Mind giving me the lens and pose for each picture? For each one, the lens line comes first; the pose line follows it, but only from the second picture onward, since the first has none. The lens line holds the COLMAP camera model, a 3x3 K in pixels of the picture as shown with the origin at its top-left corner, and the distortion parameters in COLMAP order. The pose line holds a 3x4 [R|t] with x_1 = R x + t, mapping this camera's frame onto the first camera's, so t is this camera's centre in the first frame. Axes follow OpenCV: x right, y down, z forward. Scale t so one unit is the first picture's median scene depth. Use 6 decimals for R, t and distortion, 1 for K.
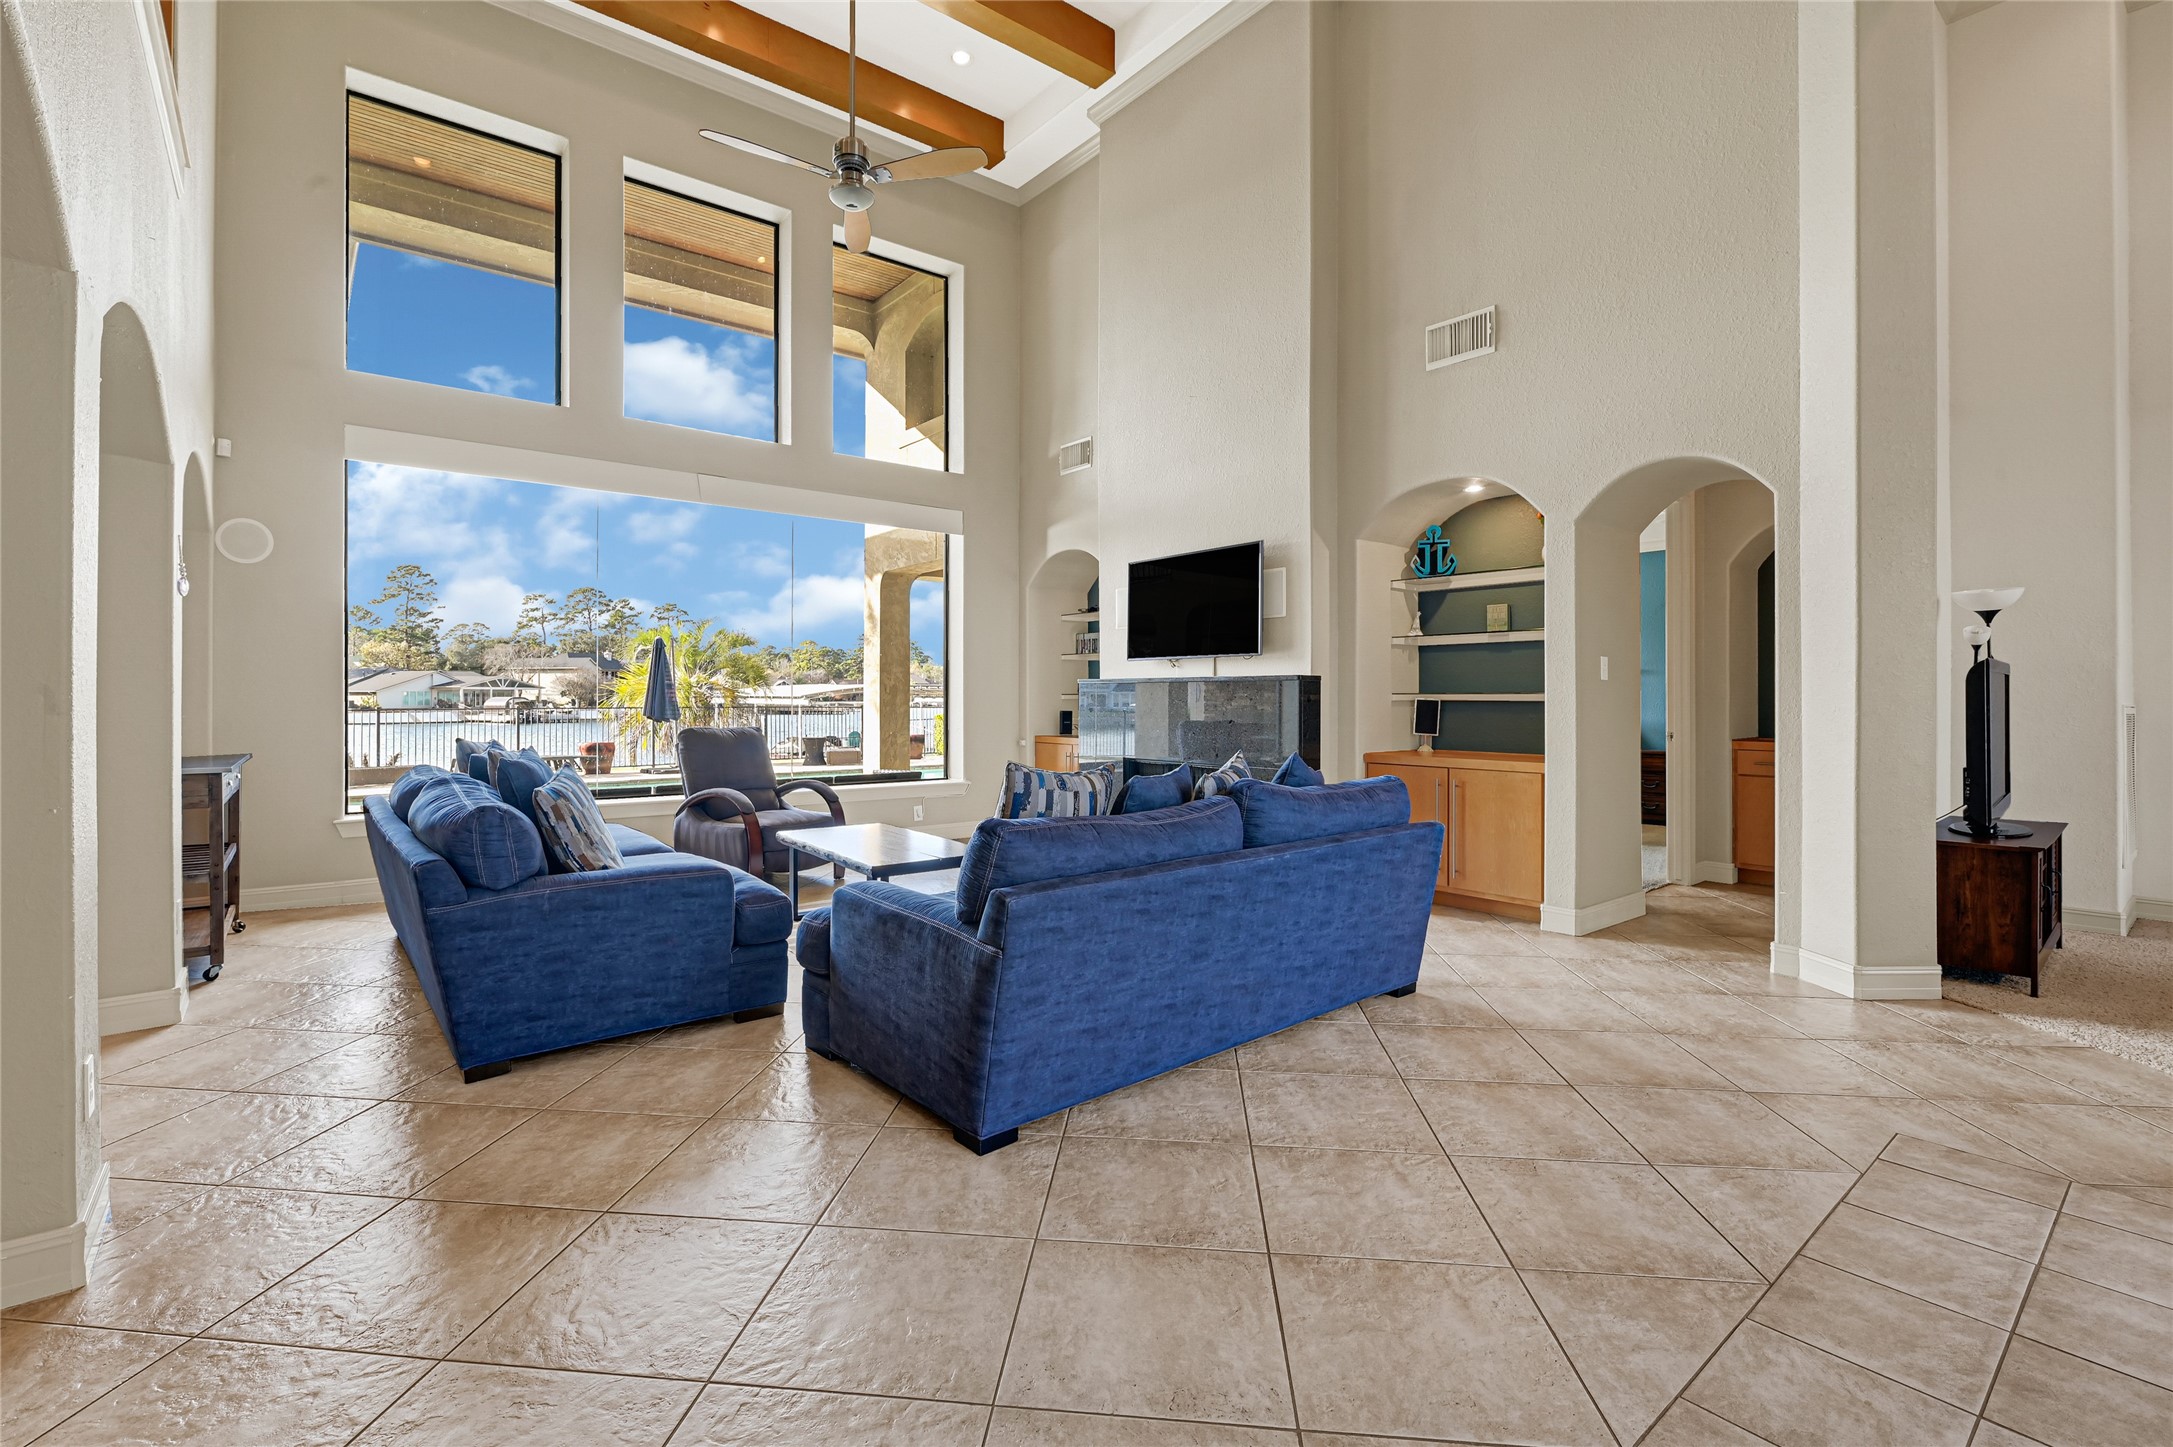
lens RADIAL K [[950.9, 0, 1082.1], [0, 950.9, 697.6], [0, 0, 1]] dist [-0.004606, -0.002910]
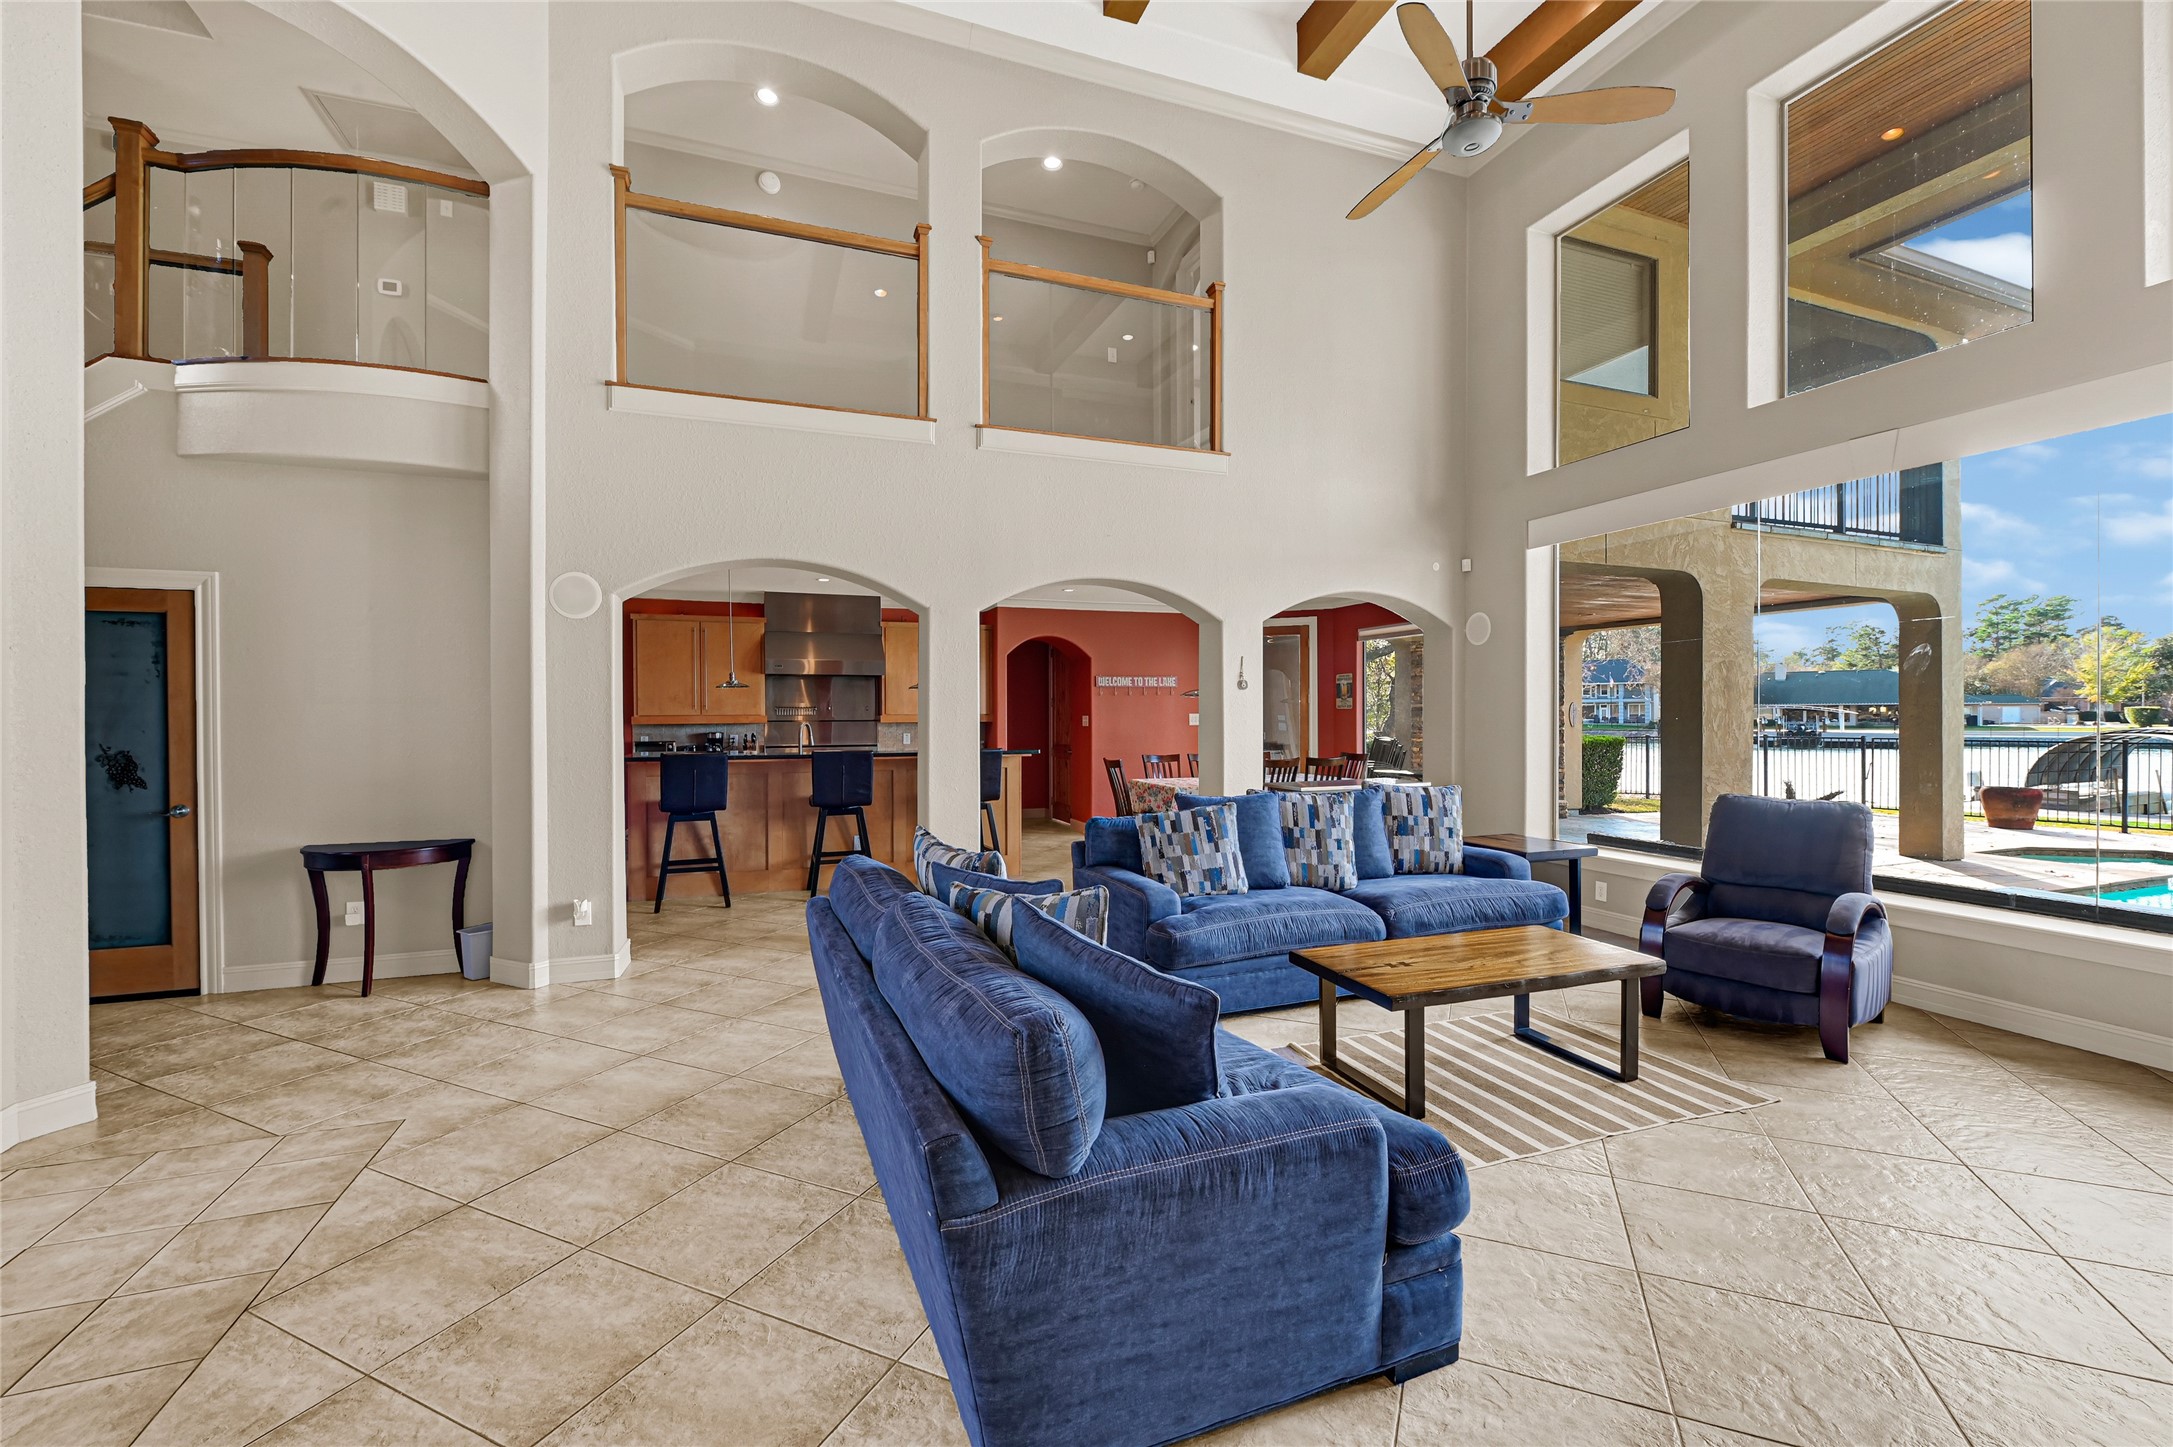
lens RADIAL K [[893.0, 0, 1086.6], [0, 893.0, 723.0], [0, 0, 1]] dist [-0.004210, -0.000987]
pose [[-0.315352, 0.008699, -0.948935, 0.448238], [0.005293, 0.999959, 0.007407, -0.034574], [0.948960, -0.002687, -0.315385, 0.729263]]
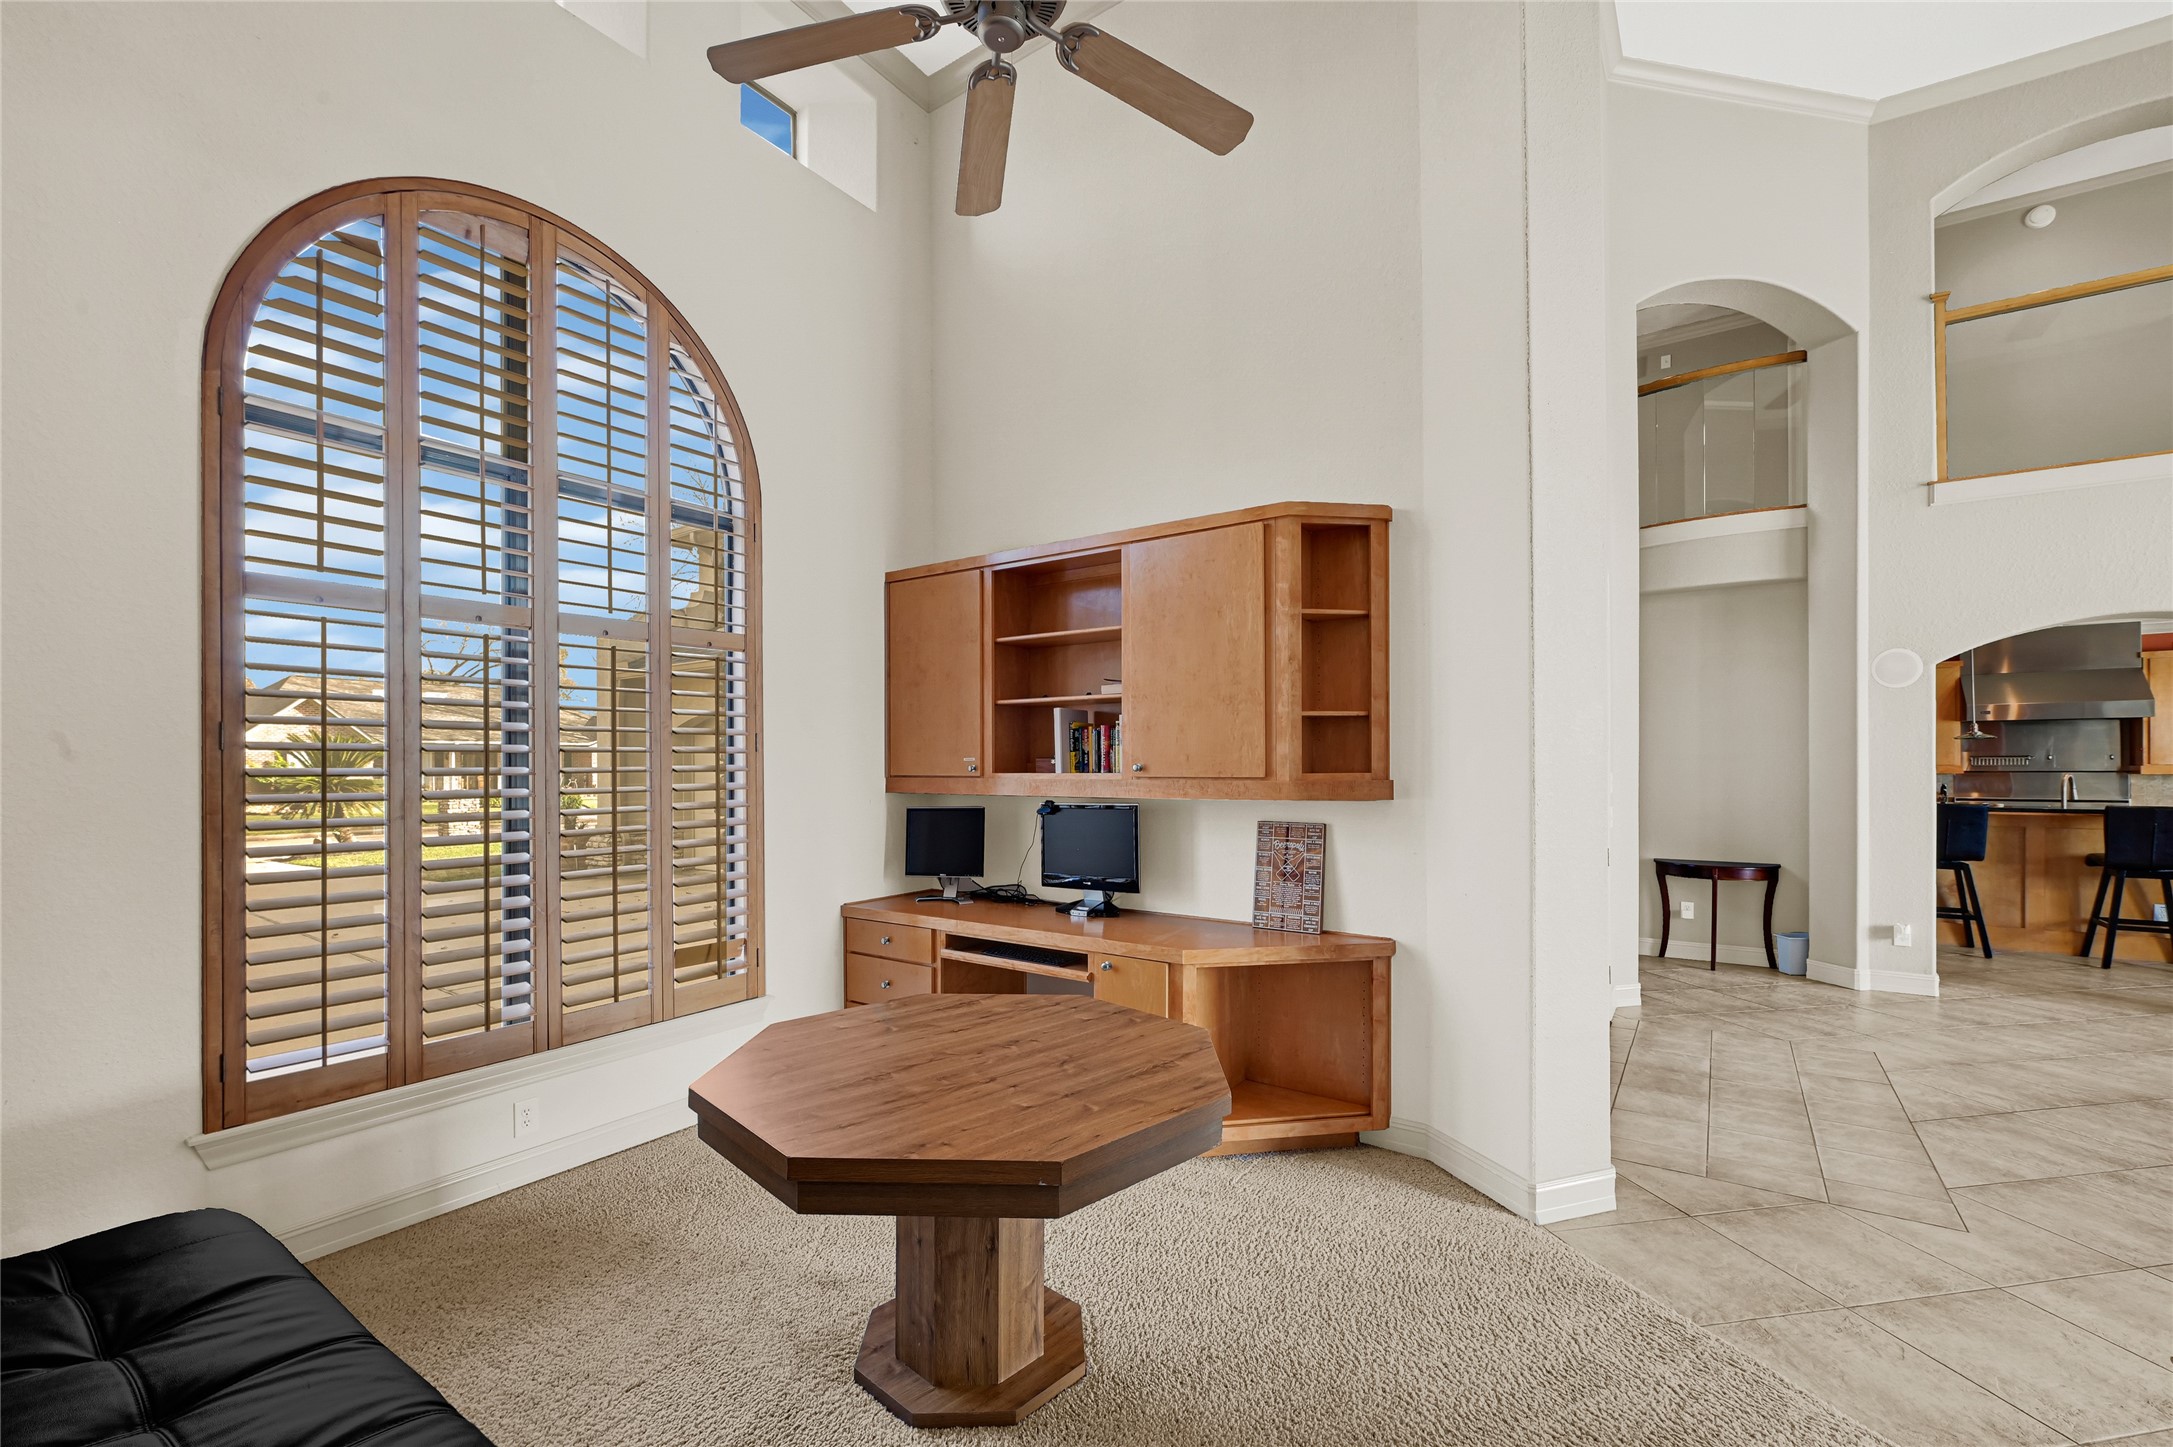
lens RADIAL K [[922.8, 0, 1055.0], [0, 922.8, 760.4], [0, 0, 1]] dist [-0.011699, 0.001777]
pose [[-0.964275, 0.001967, -0.264894, 0.932306], [0.003194, 0.999986, -0.004202, -0.044753], [0.264882, -0.004898, -0.964268, 0.744999]]
